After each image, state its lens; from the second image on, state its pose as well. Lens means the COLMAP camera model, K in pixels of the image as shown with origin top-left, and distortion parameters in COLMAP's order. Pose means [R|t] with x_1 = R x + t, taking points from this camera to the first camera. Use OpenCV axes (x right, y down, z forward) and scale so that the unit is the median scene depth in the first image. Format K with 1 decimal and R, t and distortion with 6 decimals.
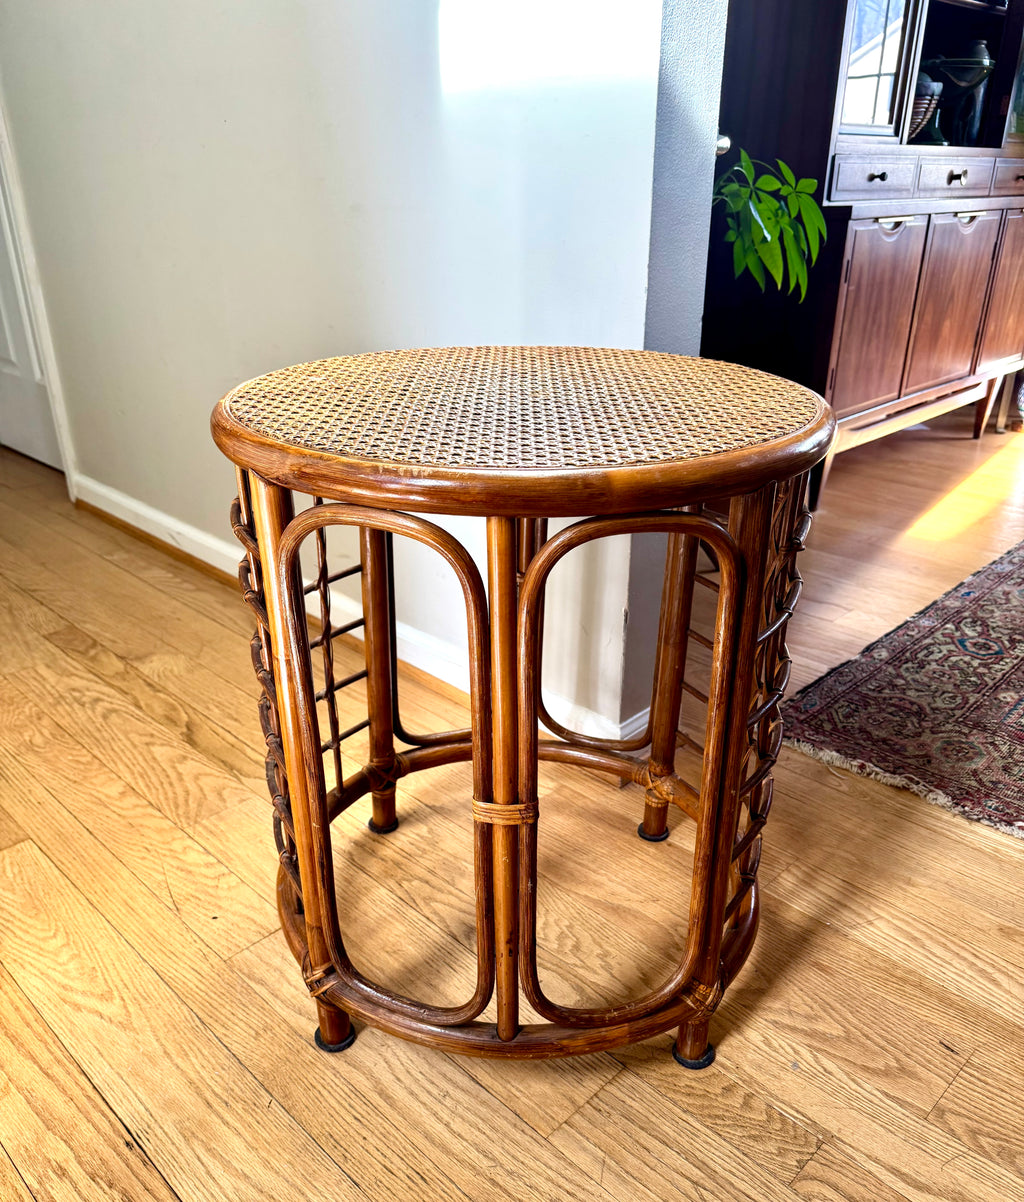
lens RADIAL K [[985.6, 0, 517.6], [0, 985.6, 666.2], [0, 0, 1]] dist [0.000763, -0.014803]
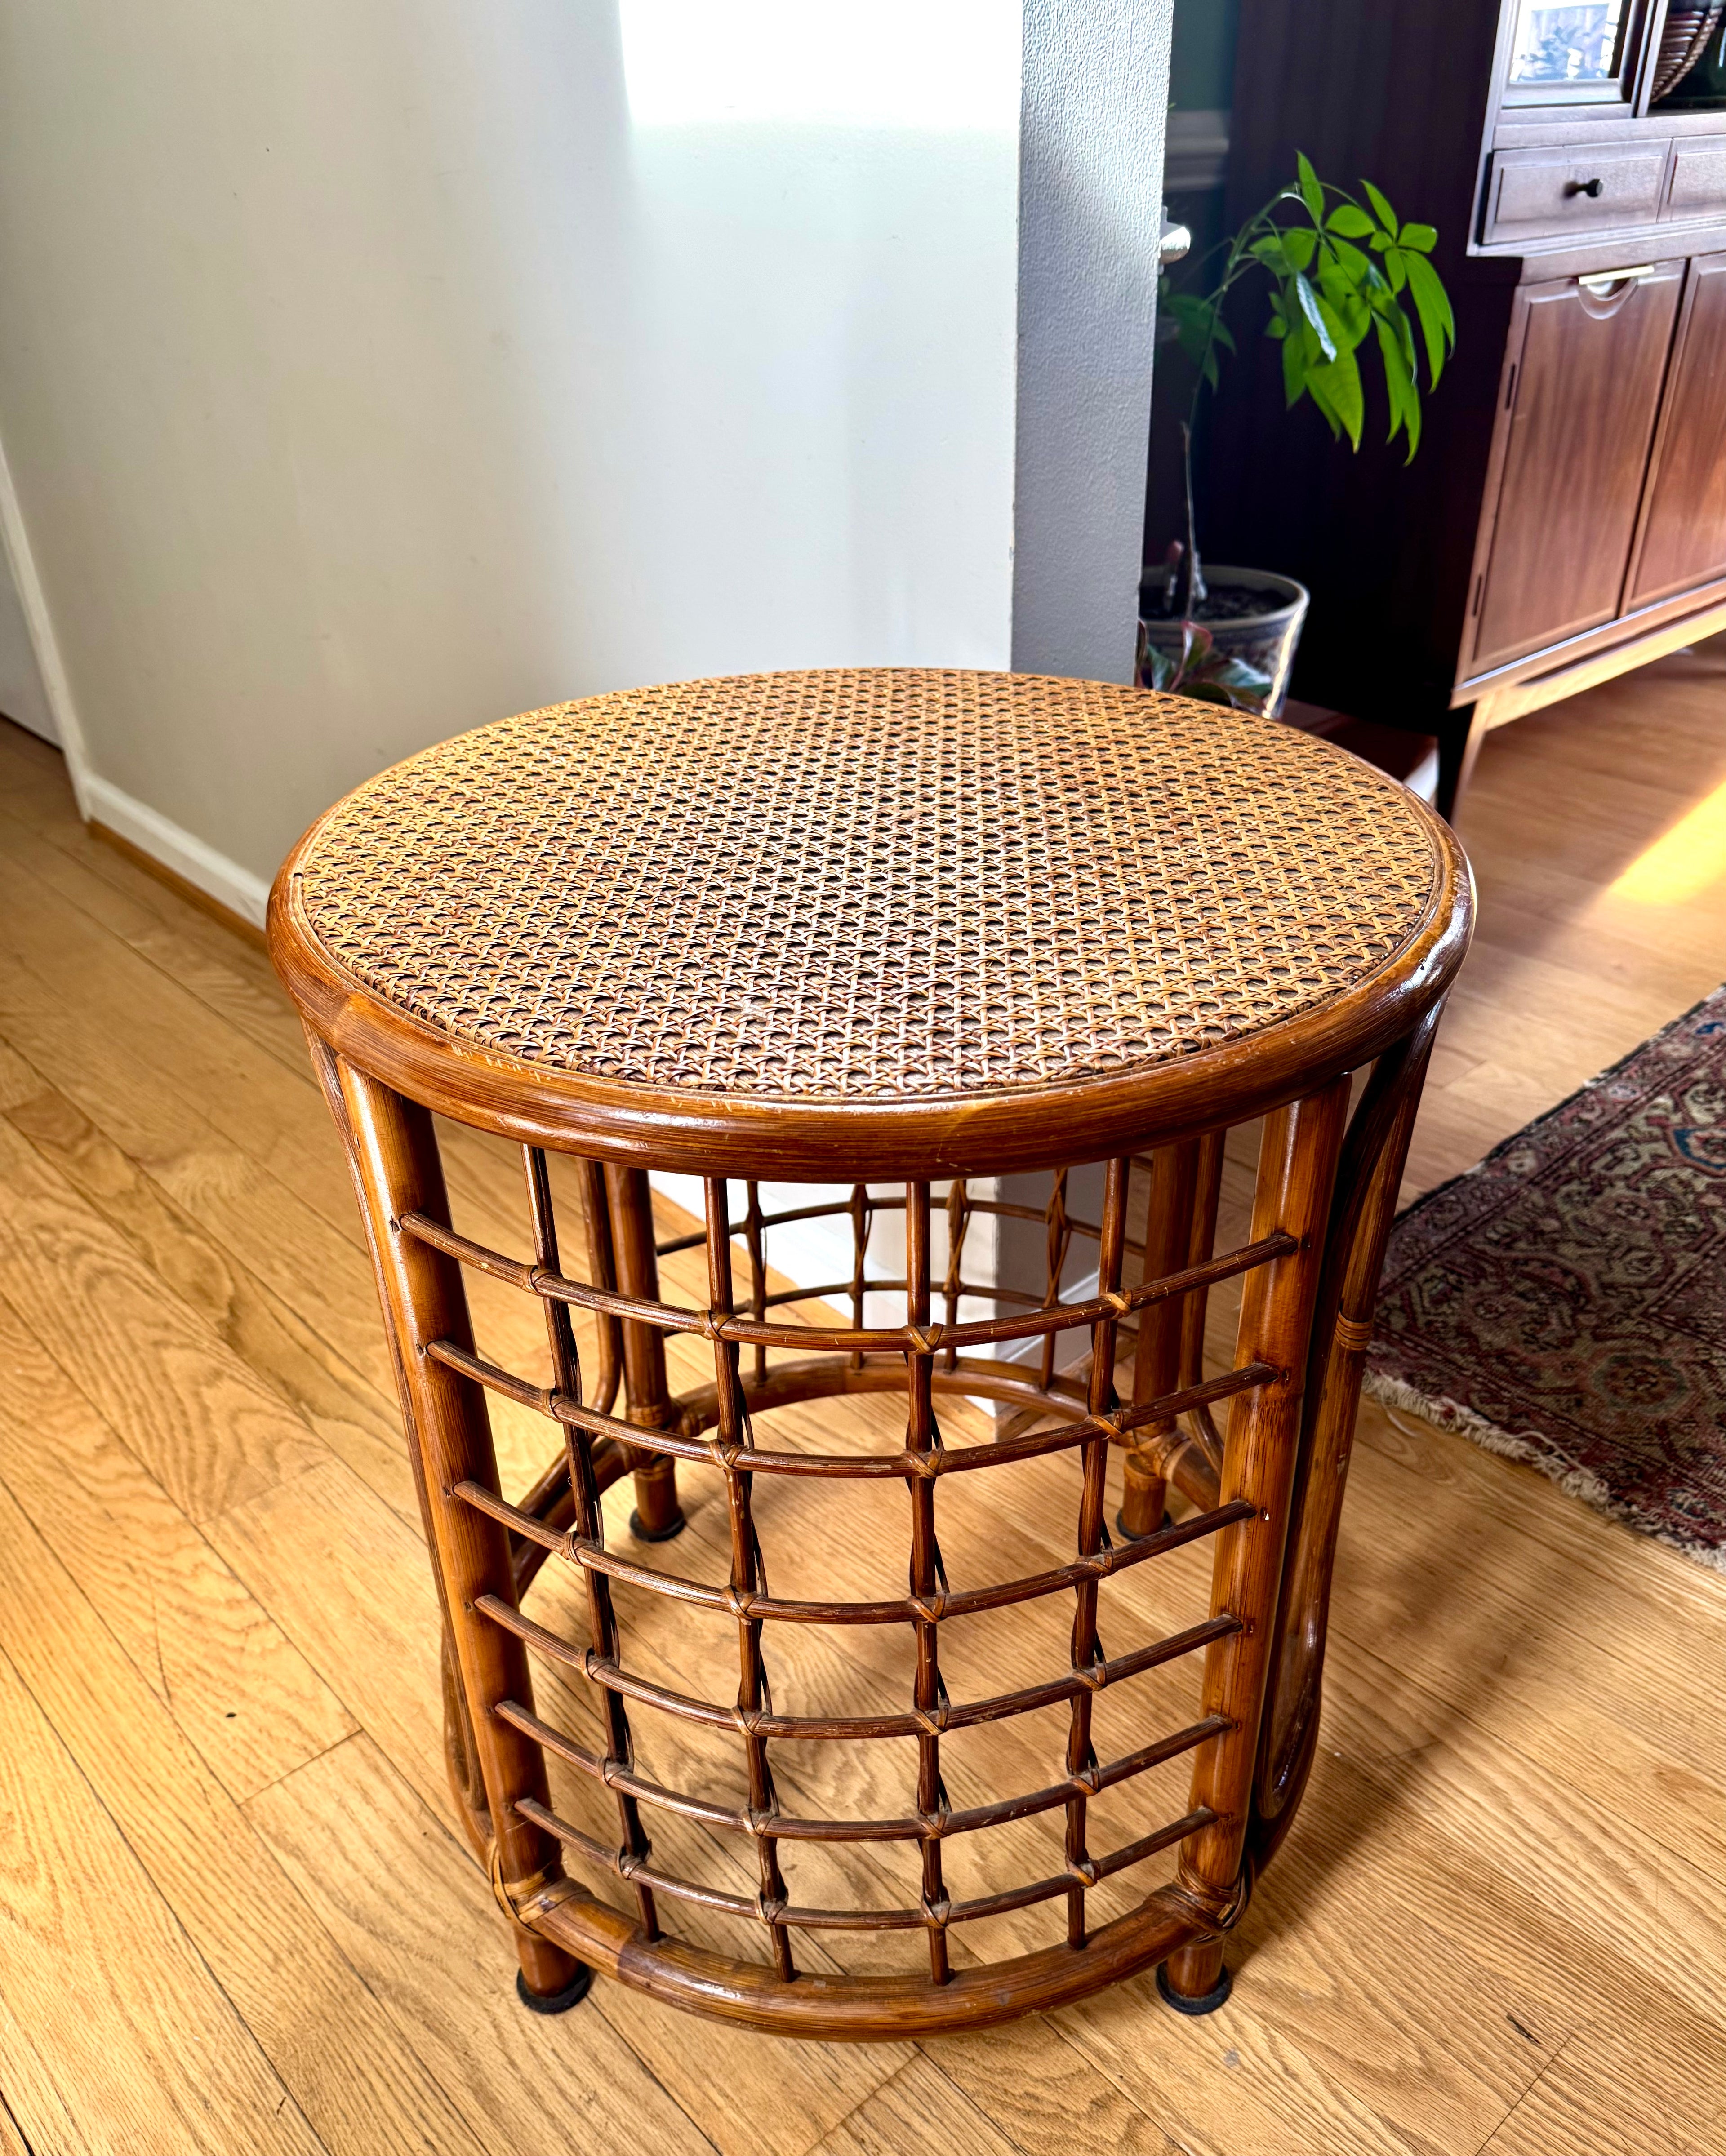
lens RADIAL K [[1741.4, 0, 887.3], [0, 1741.4, 1202.7], [0, 0, 1]] dist [-0.005103, -0.009430]
pose [[0.998738, 0.009080, -0.049391, 0.093406], [-0.003710, 0.994171, 0.107752, -0.118880], [0.050082, -0.107433, 0.992950, 0.057264]]
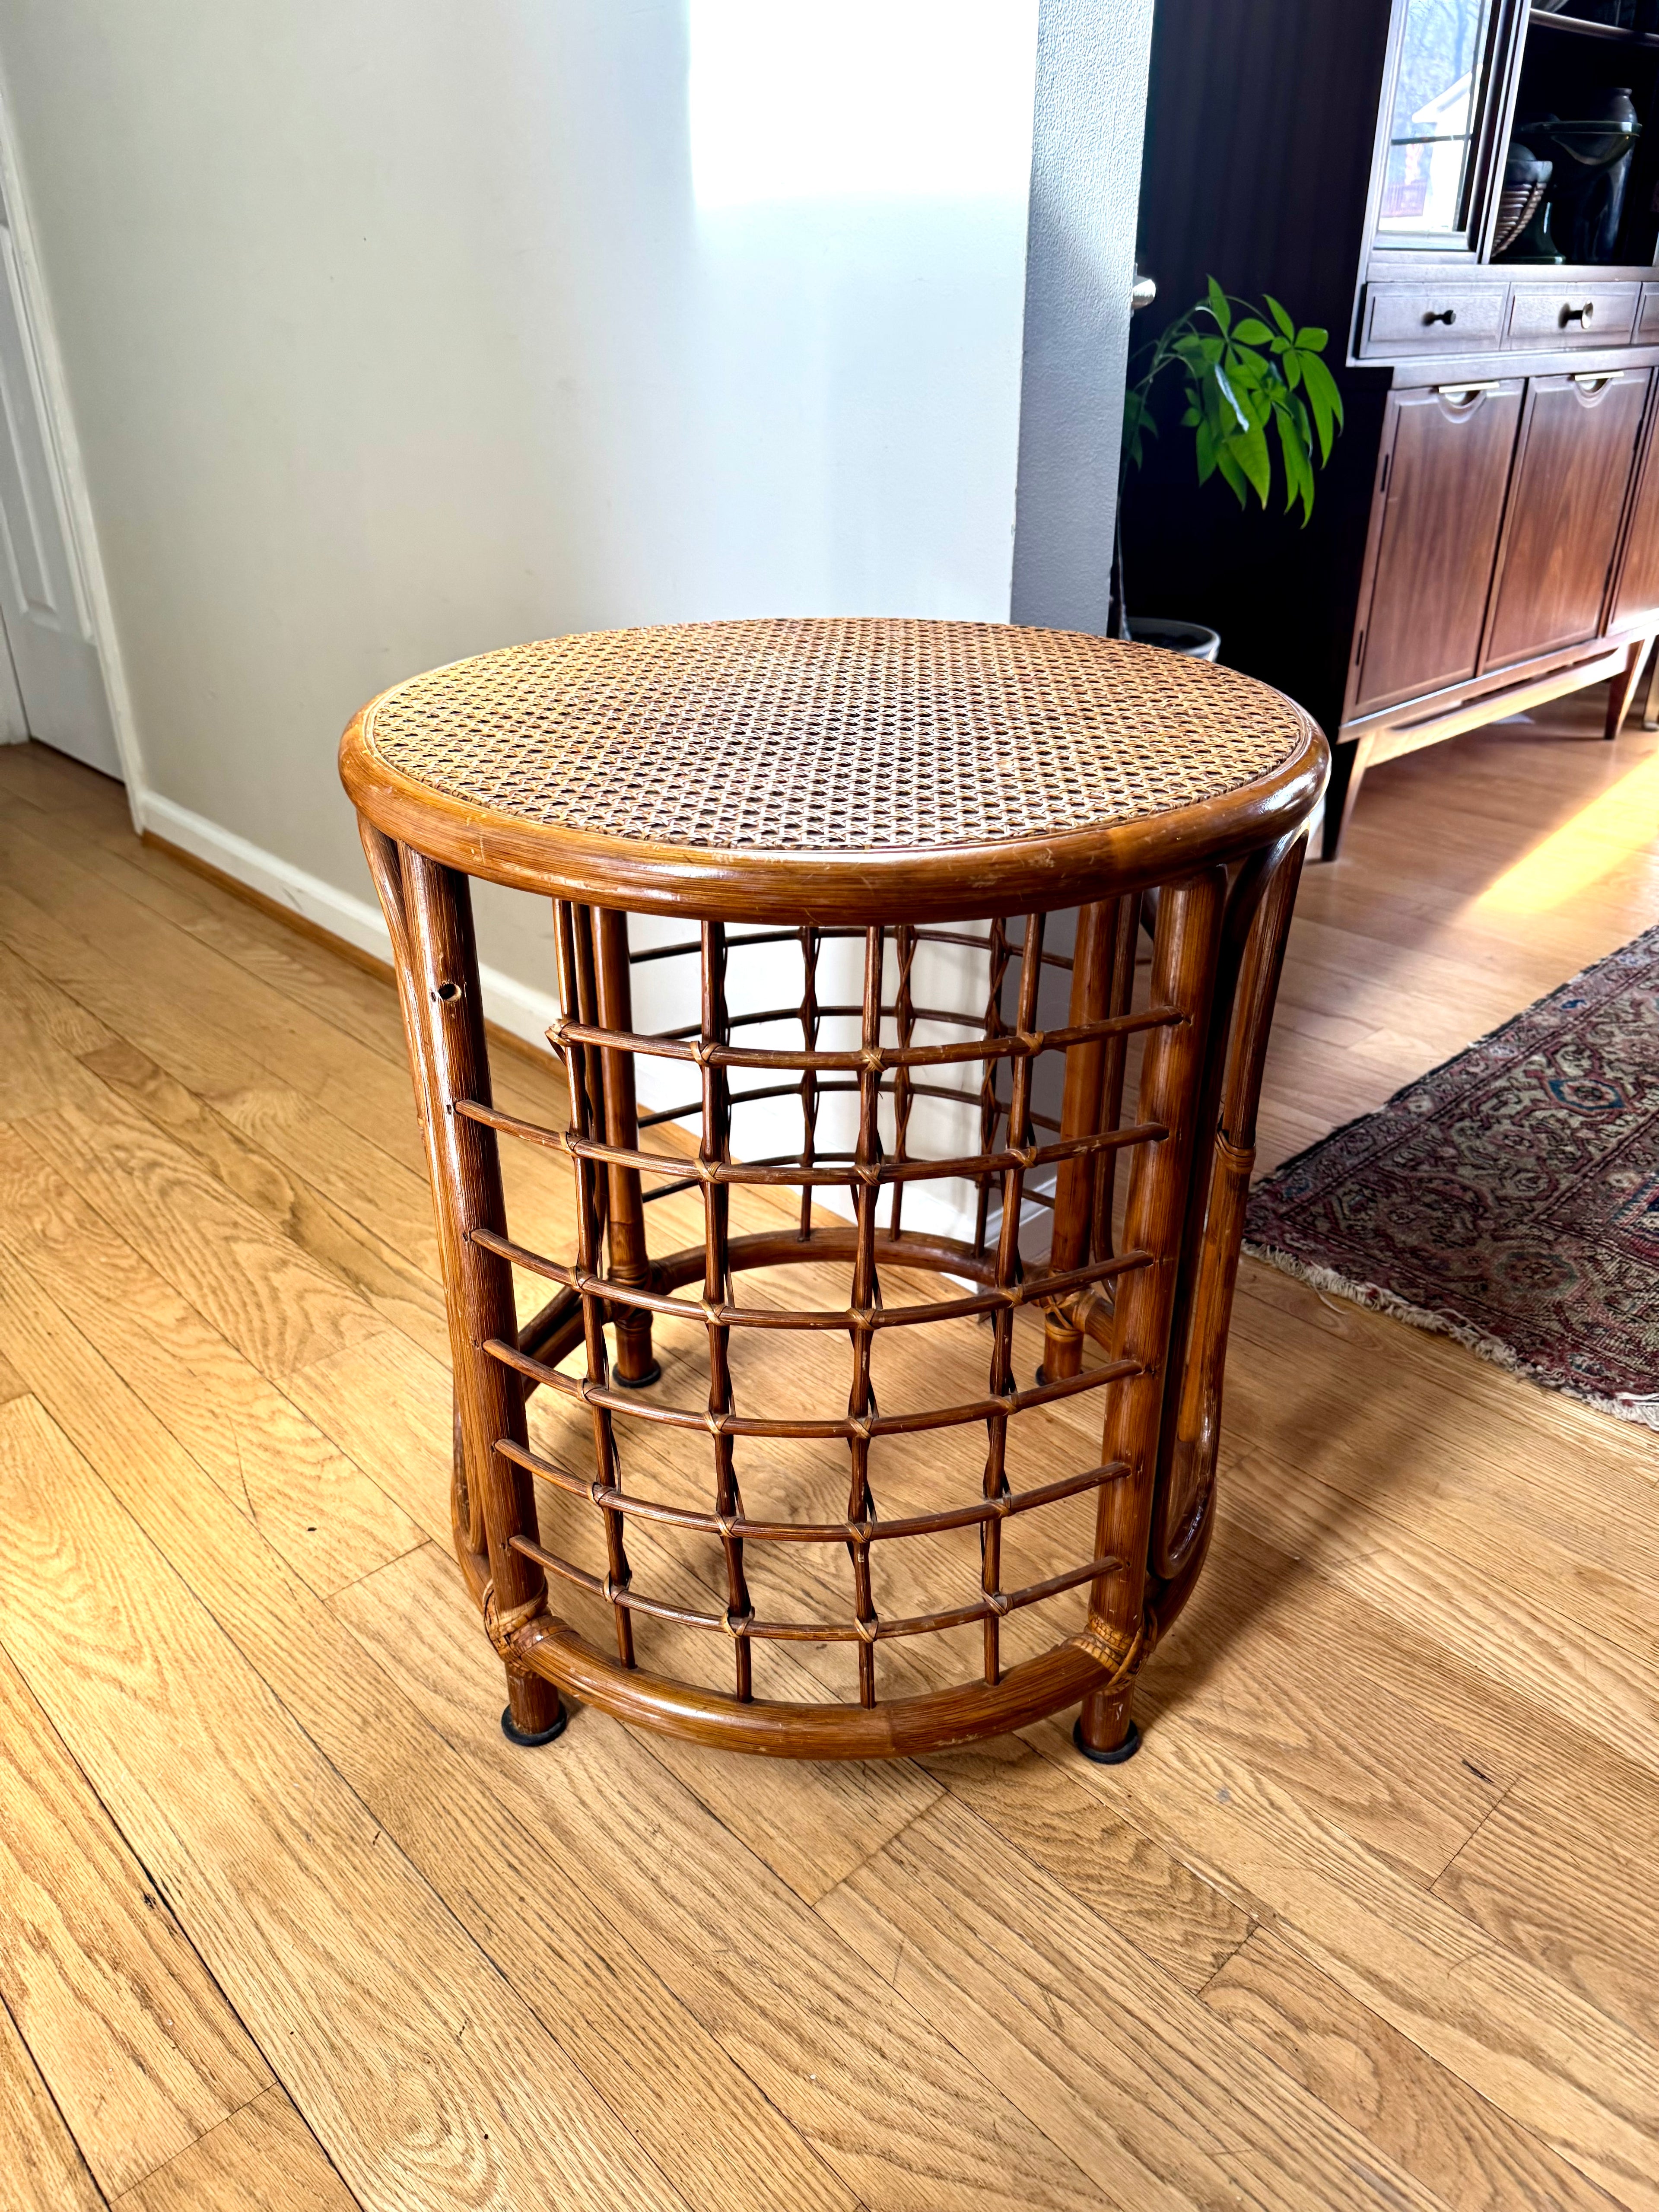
lens RADIAL K [[1594.6, 0, 841.4], [0, 1594.6, 1091.8], [0, 0, 1]] dist [0.004603, -0.020017]
pose [[0.999599, 0.012645, -0.025348, 0.043059], [-0.012539, 0.999912, 0.004335, -0.026165], [0.025401, -0.004015, 0.999669, -0.003608]]
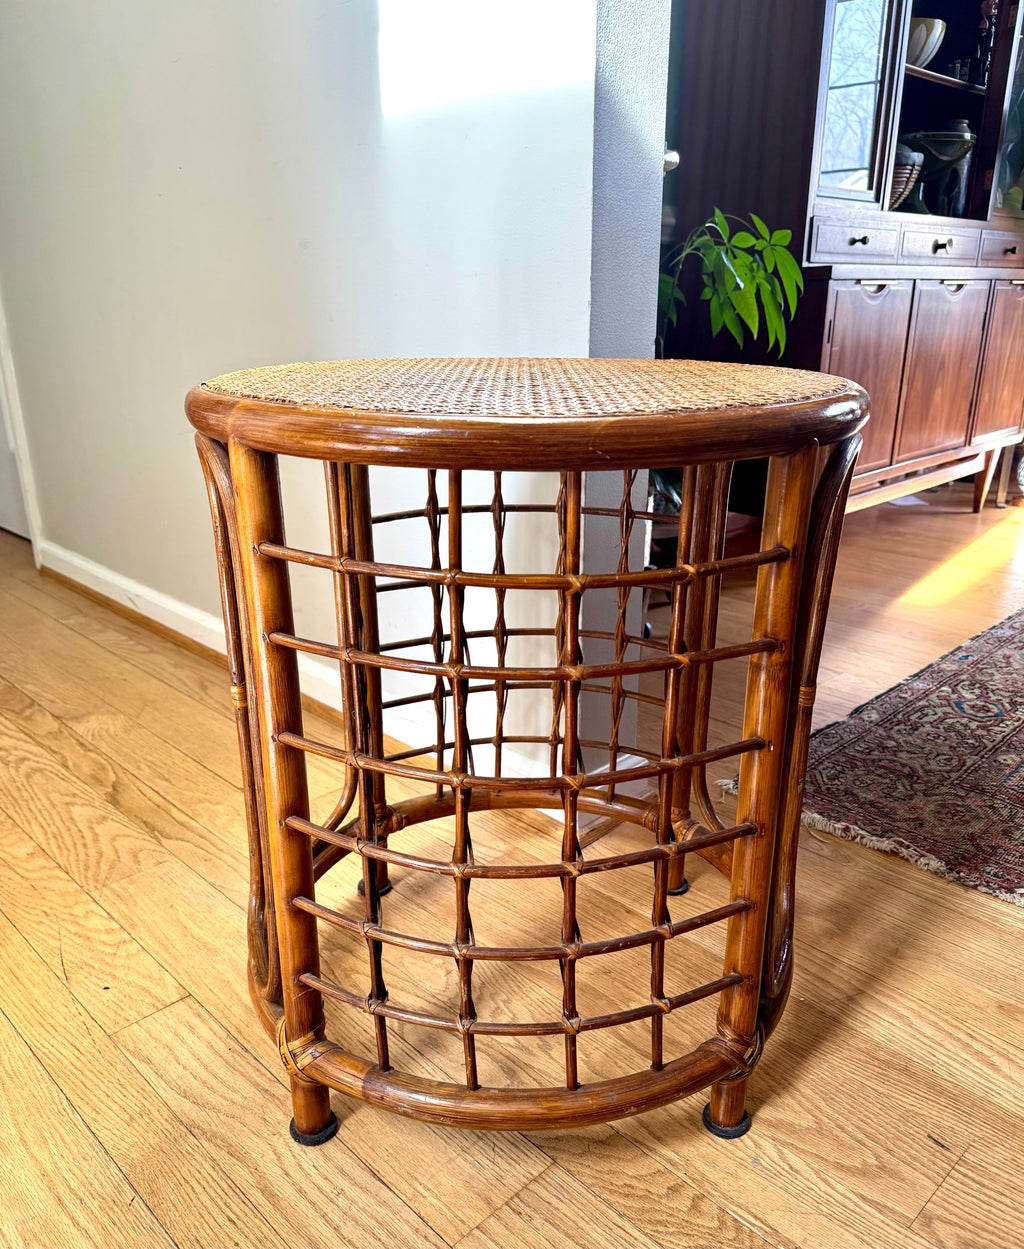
lens RADIAL K [[1001.6, 0, 512.7], [0, 1001.6, 667.6], [0, 0, 1]] dist [-0.008916, -0.000862]
pose [[0.999892, 0.001772, -0.014561, 0.058912], [-0.003190, 0.995185, -0.097965, 0.046723], [0.014318, 0.098001, 0.995083, 0.069721]]
